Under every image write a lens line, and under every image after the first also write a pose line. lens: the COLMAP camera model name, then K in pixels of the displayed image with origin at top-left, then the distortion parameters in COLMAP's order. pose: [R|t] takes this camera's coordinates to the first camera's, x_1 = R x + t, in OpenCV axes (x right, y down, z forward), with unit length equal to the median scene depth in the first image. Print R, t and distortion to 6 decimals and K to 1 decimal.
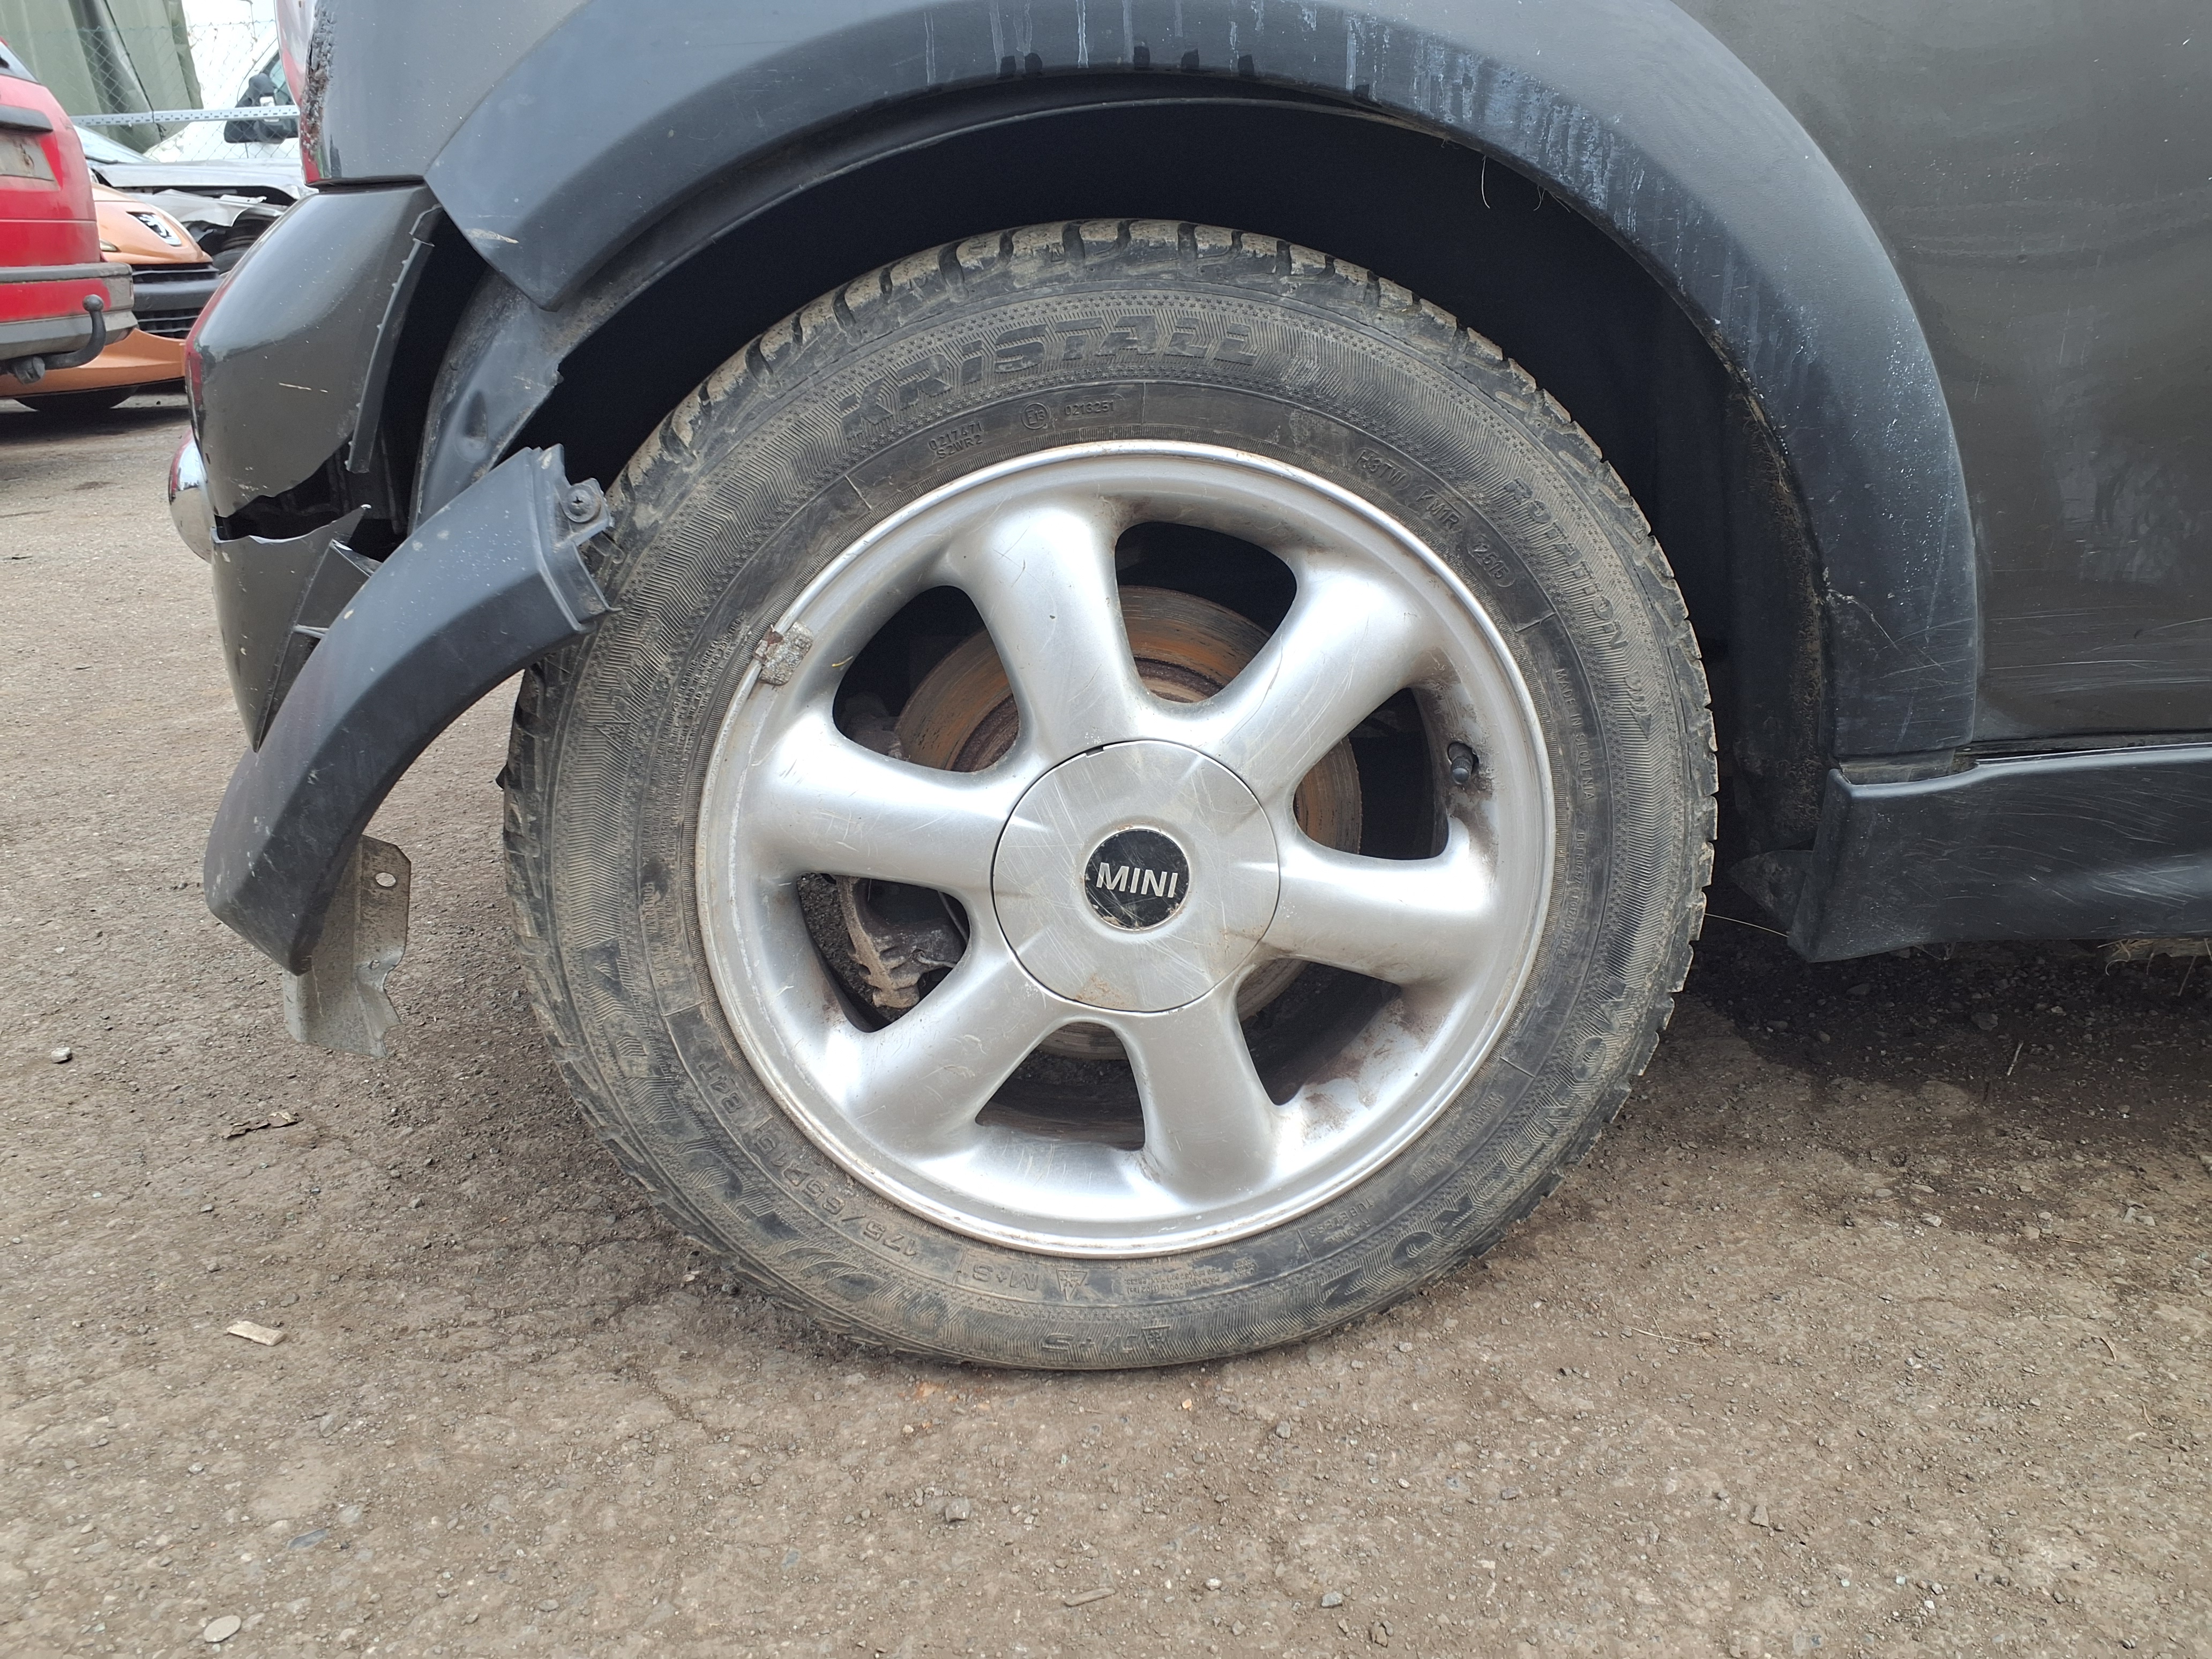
lens RADIAL K [[1831.0, 0, 1106.0], [0, 1831.0, 829.5], [0, 0, 1]] dist [0.047568, -0.054908]
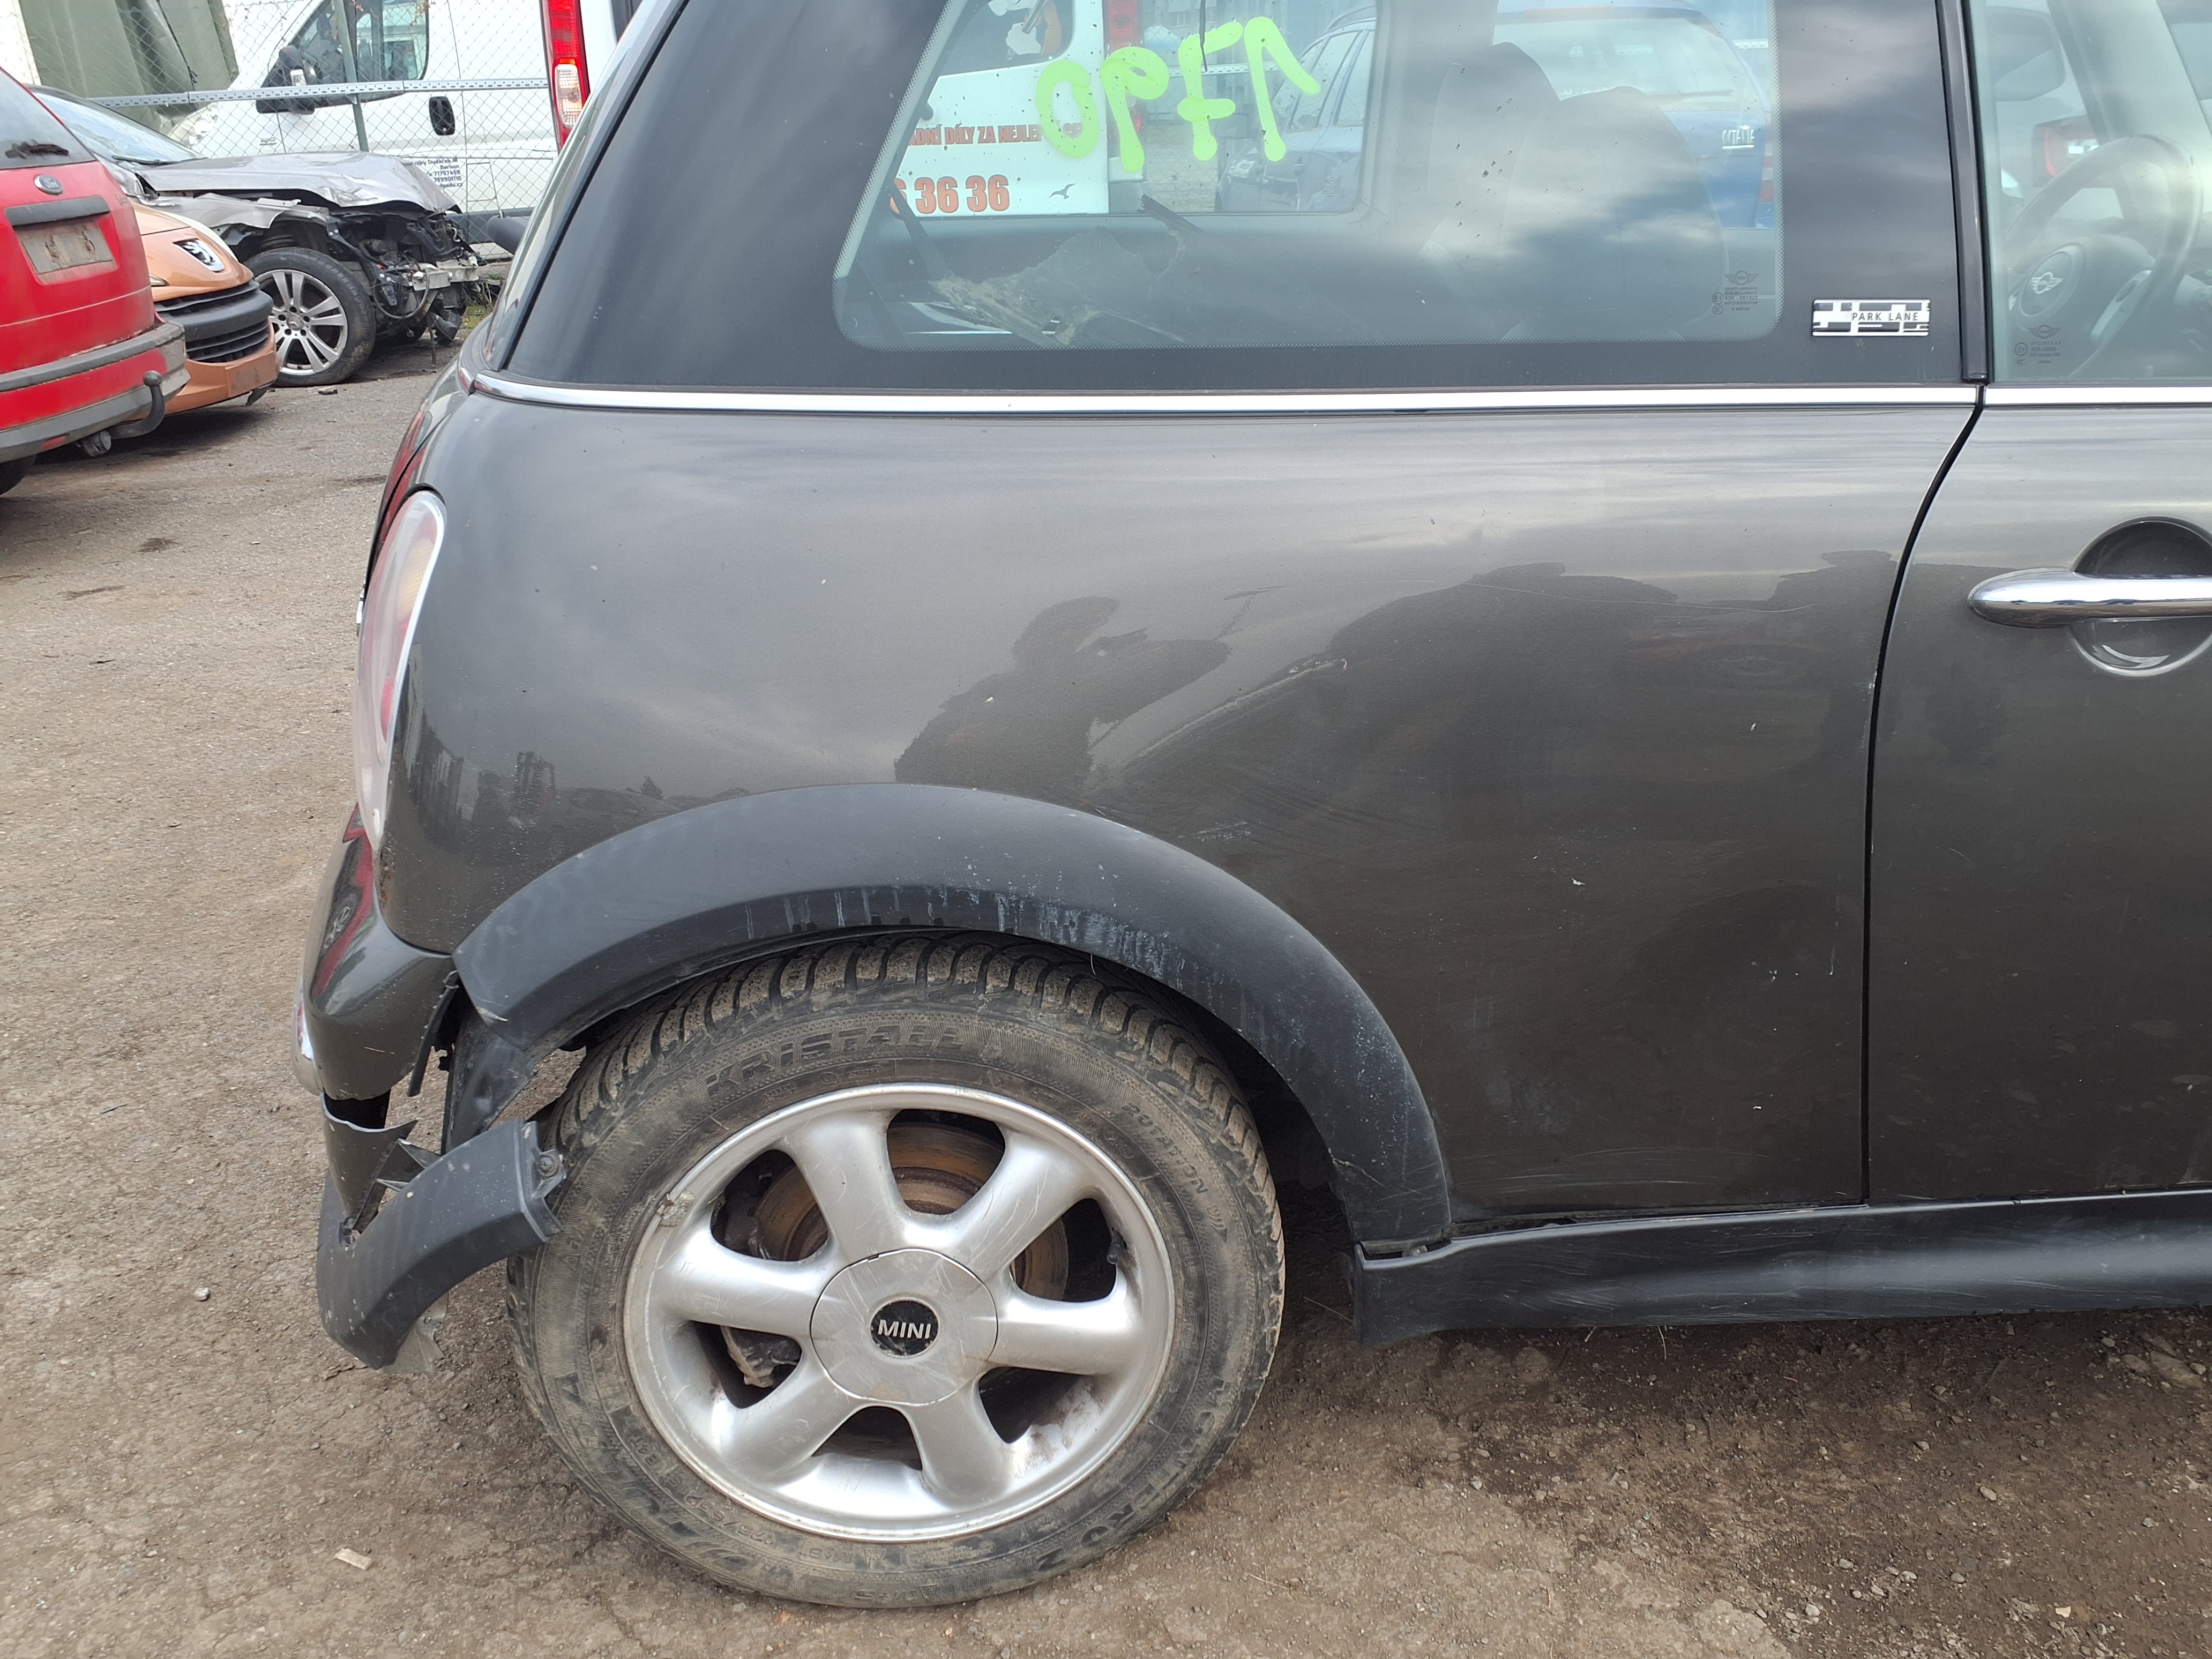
lens RADIAL K [[1831.0, 0, 1106.0], [0, 1831.0, 829.5], [0, 0, 1]] dist [0.047568, -0.054908]
pose [[0.999818, 0.005500, -0.018268, 0.204257], [-0.004331, 0.997977, 0.063428, -0.472200], [0.018580, -0.063337, 0.997819, -0.522165]]
